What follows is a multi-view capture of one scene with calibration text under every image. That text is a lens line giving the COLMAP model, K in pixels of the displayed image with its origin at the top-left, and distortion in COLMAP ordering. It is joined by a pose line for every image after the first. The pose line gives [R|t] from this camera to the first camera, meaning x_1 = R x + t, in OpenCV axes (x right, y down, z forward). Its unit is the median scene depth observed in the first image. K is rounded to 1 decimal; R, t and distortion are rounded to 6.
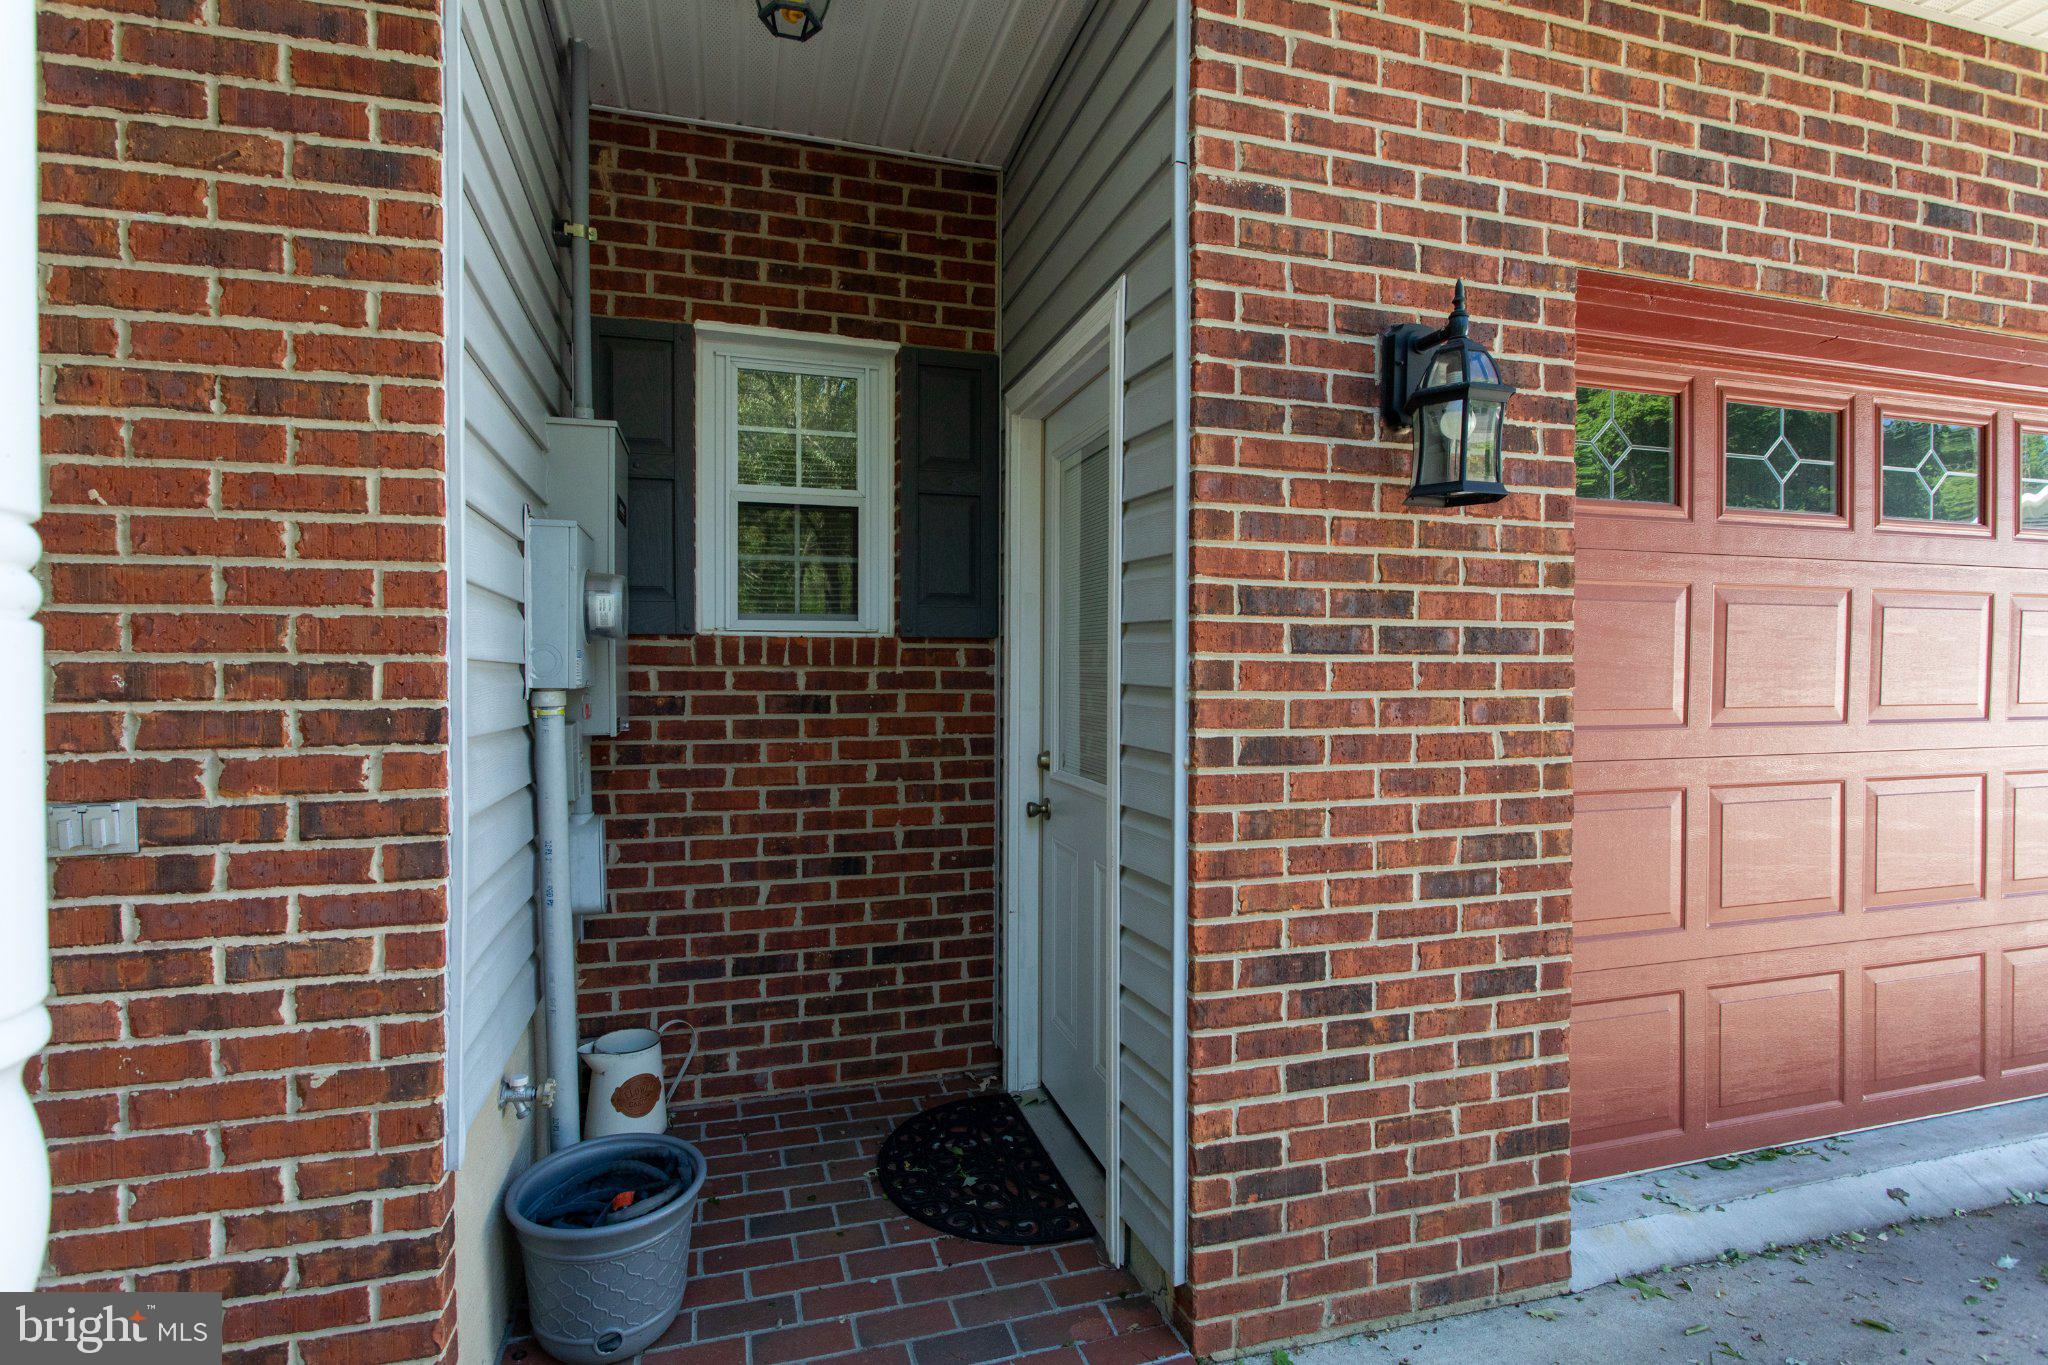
lens RADIAL K [[1041.6, 0, 1031.3], [0, 1041.6, 691.1], [0, 0, 1]] dist [-0.002813, -0.000344]
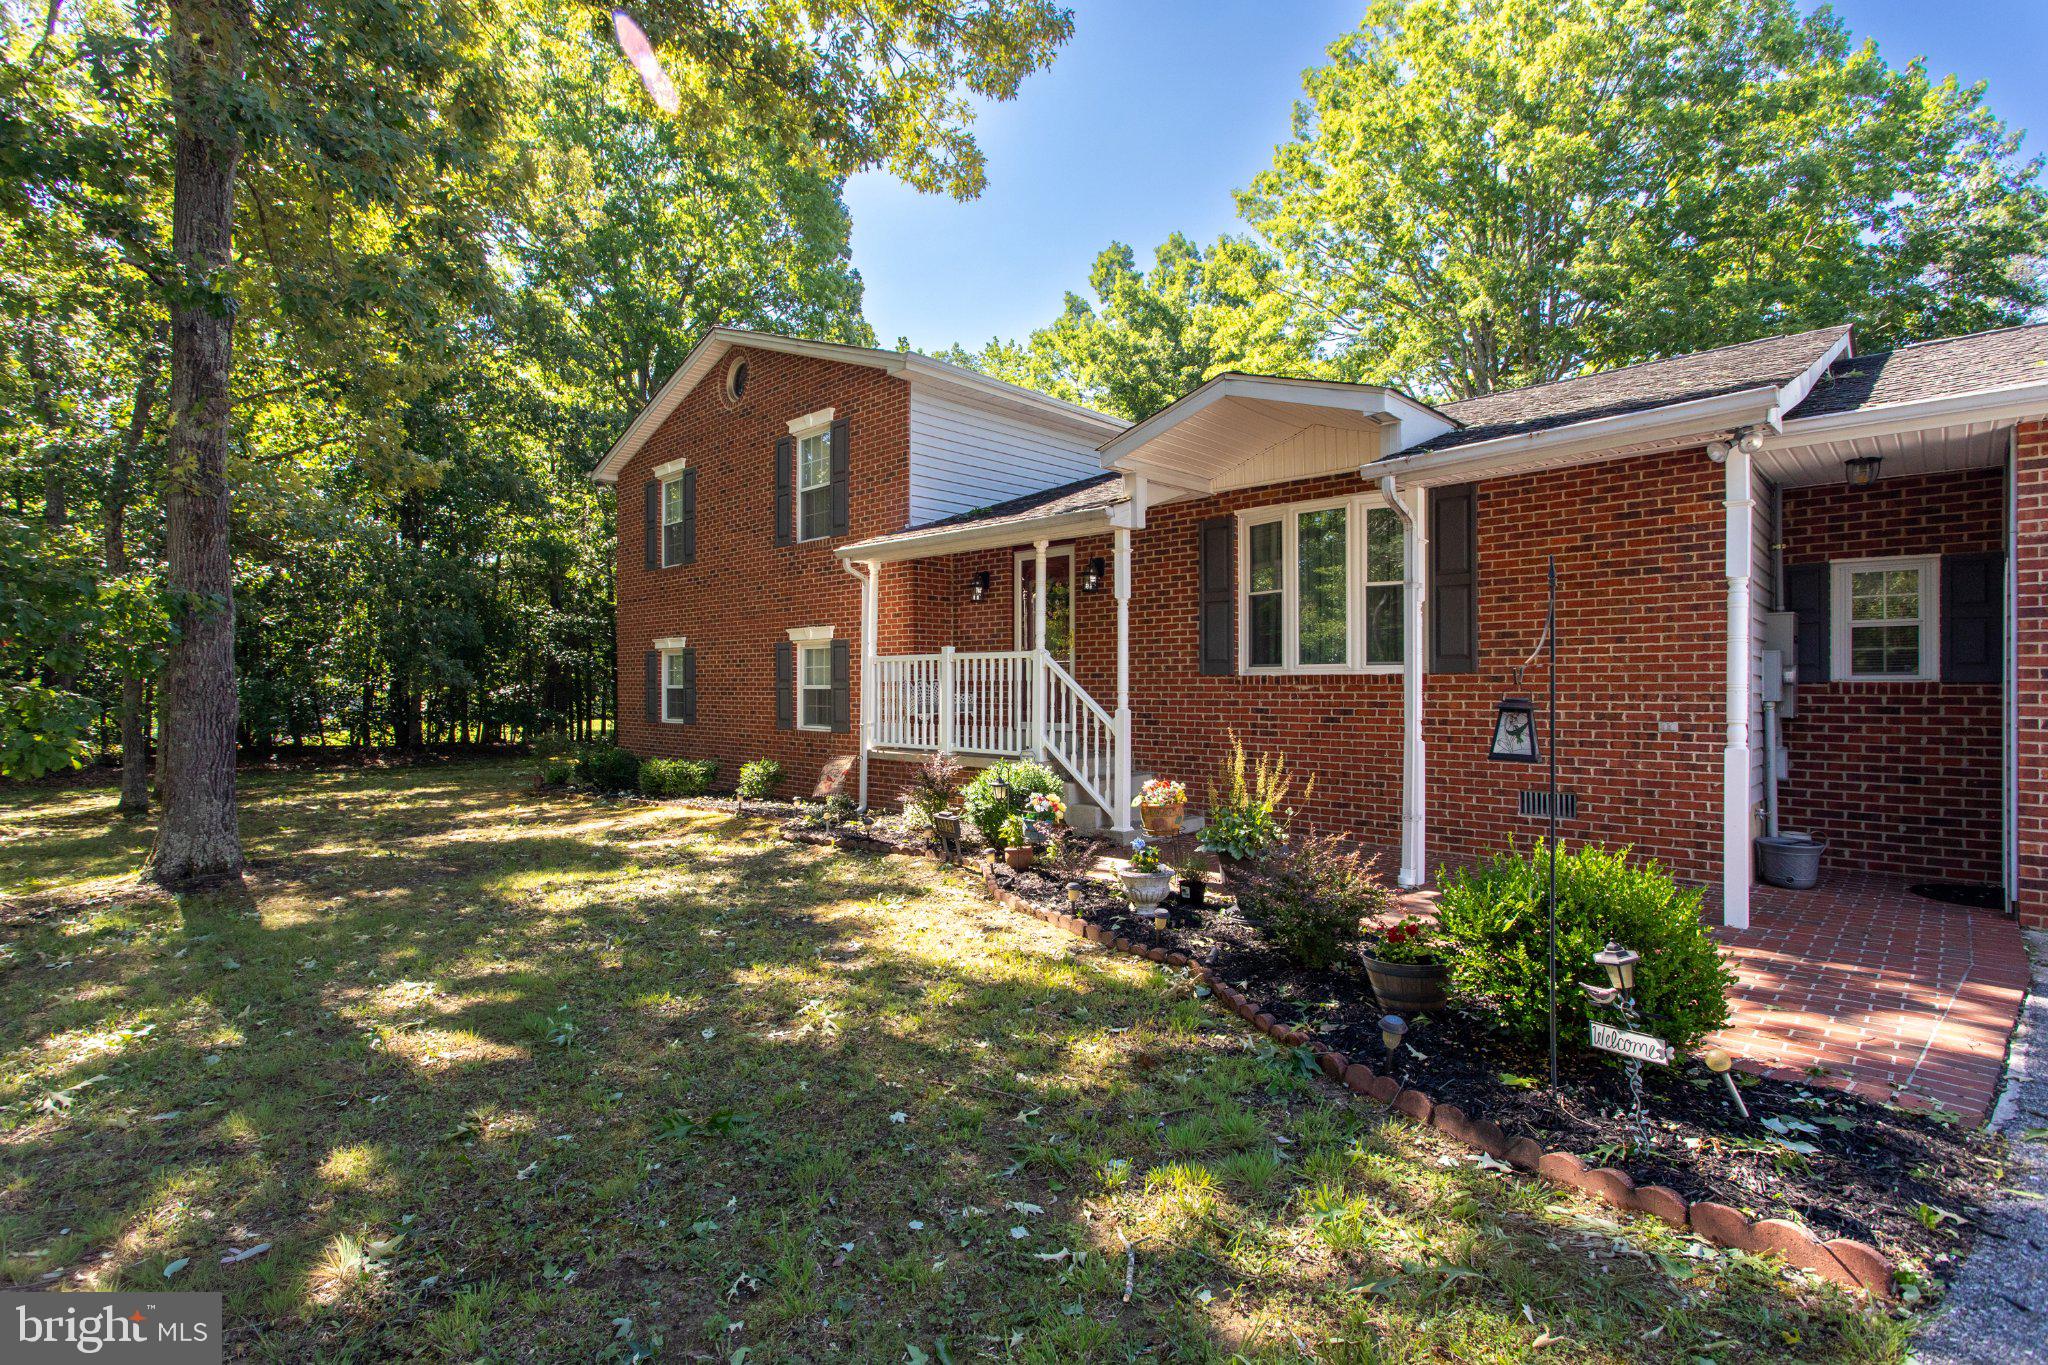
lens RADIAL K [[996.4, 0, 1003.8], [0, 996.4, 682.2], [0, 0, 1]] dist [-0.000494, 0.001158]
pose [[0.503723, -0.005797, -0.863846, 1.007391], [-0.022388, 0.999554, -0.019763, 0.052215], [0.863575, 0.029295, 0.503369, -2.595223]]
